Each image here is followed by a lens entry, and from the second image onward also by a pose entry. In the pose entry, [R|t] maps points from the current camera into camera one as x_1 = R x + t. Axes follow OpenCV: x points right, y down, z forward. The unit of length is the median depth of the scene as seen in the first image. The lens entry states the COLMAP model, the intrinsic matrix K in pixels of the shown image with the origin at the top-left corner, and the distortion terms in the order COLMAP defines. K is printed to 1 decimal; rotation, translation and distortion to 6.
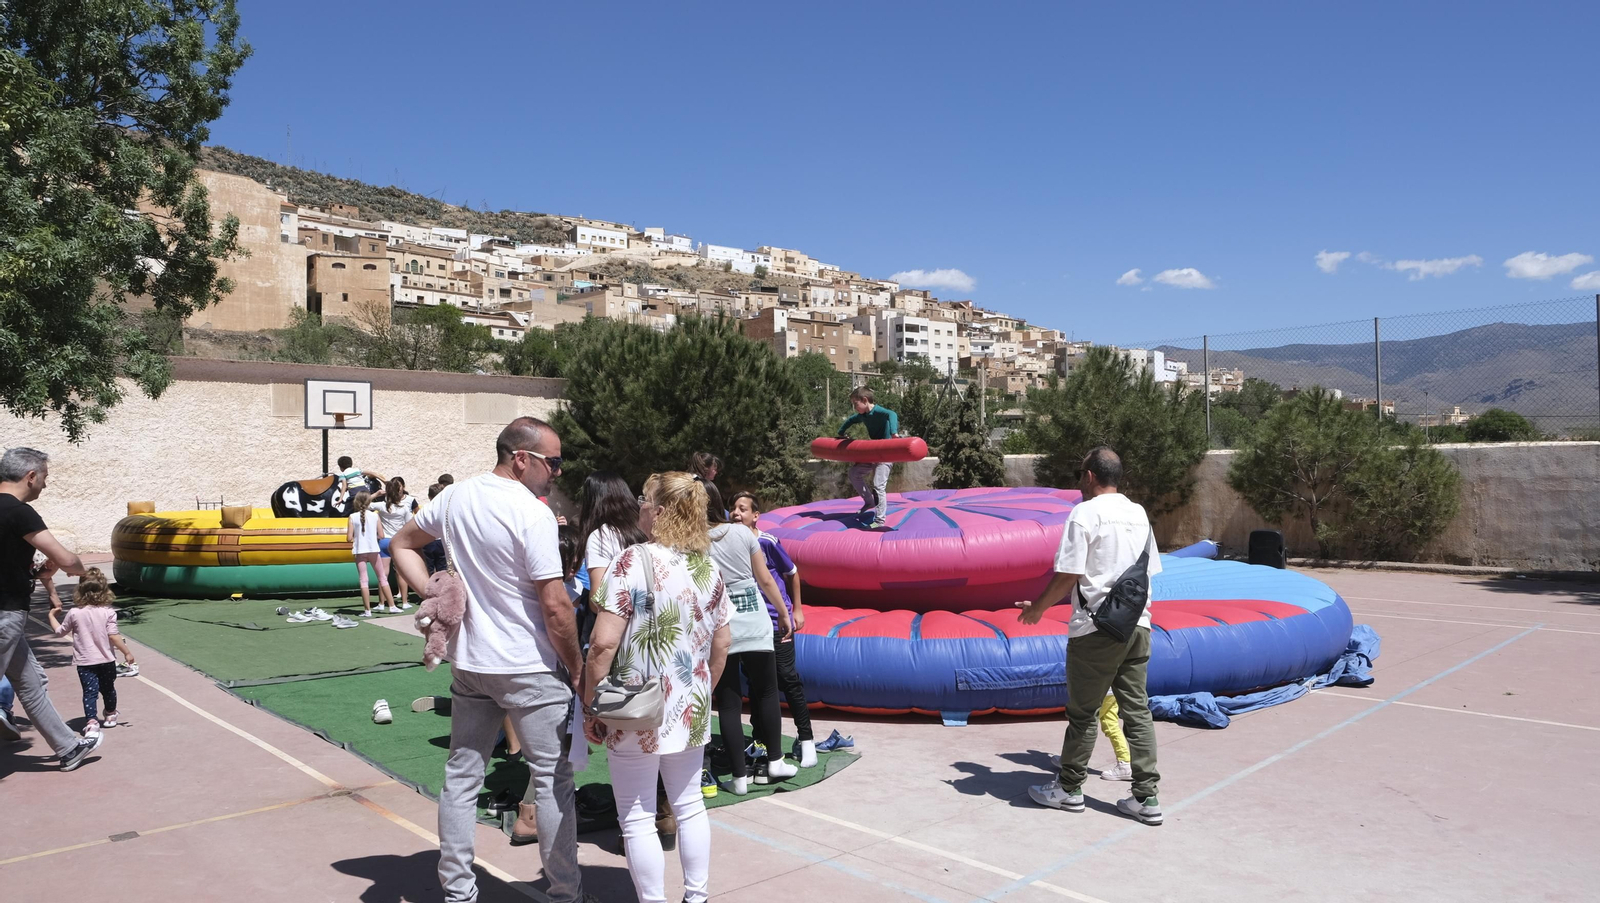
lens RADIAL K [[1079.6, 0, 813.5], [0, 1079.6, 452.1], [0, 0, 1]] dist [-0.031644, 0.014527]
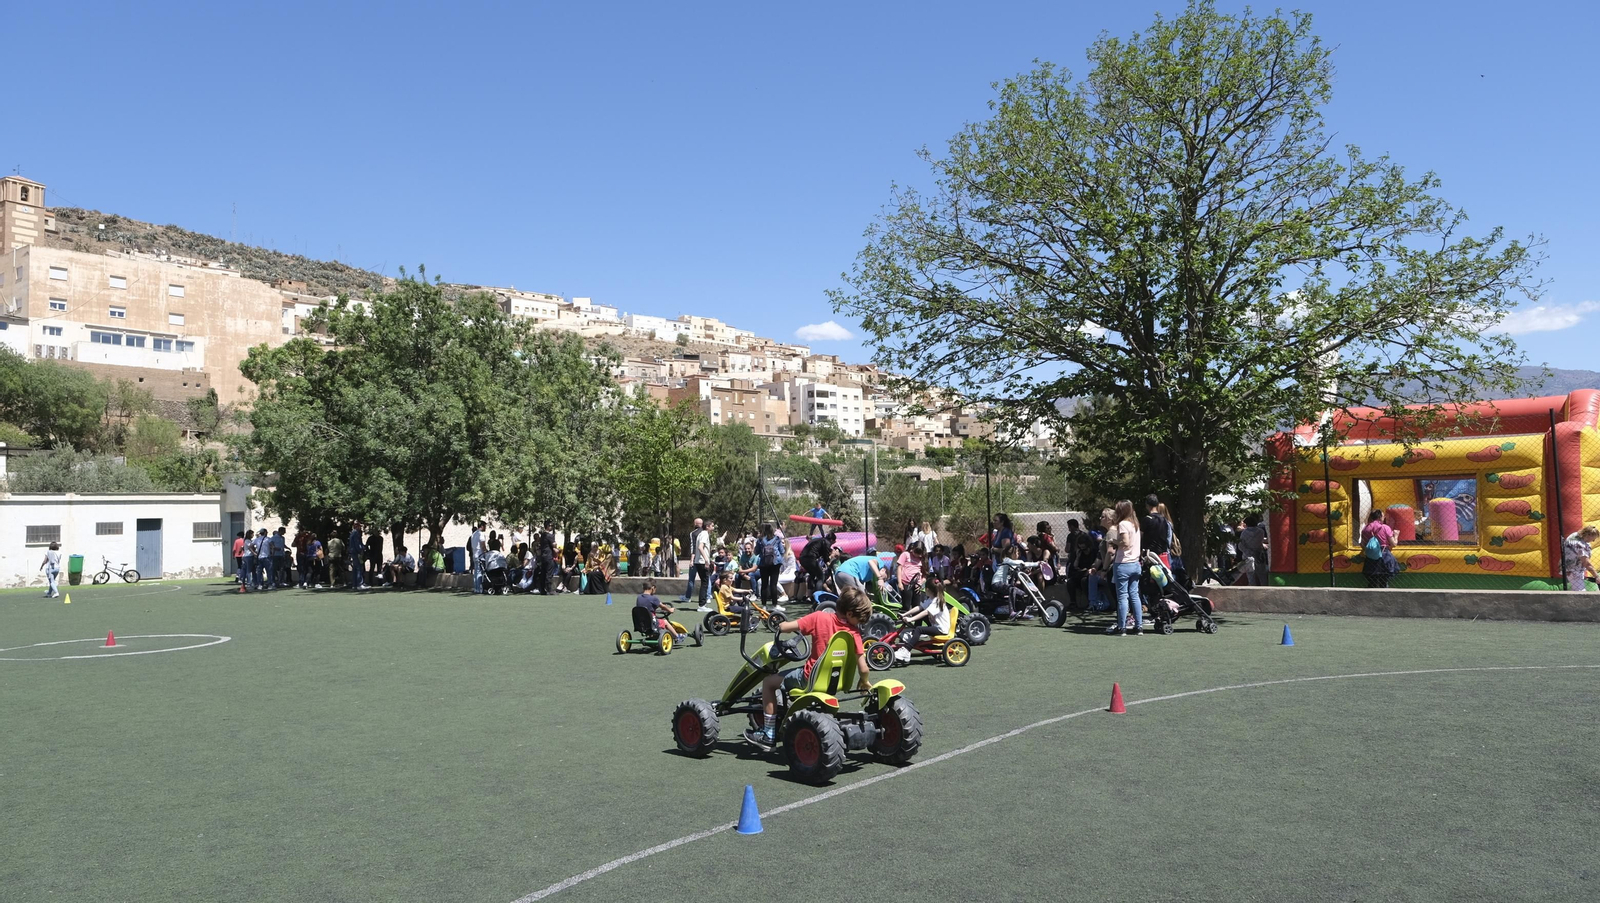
lens RADIAL K [[1079.6, 0, 825.6], [0, 1079.6, 439.9], [0, 0, 1]] dist [-0.031644, 0.014527]
pose [[0.995681, -0.008404, 0.092460, -0.018263], [0.013803, 0.998226, -0.057915, -0.005343], [-0.091809, 0.058942, 0.994031, -0.221041]]
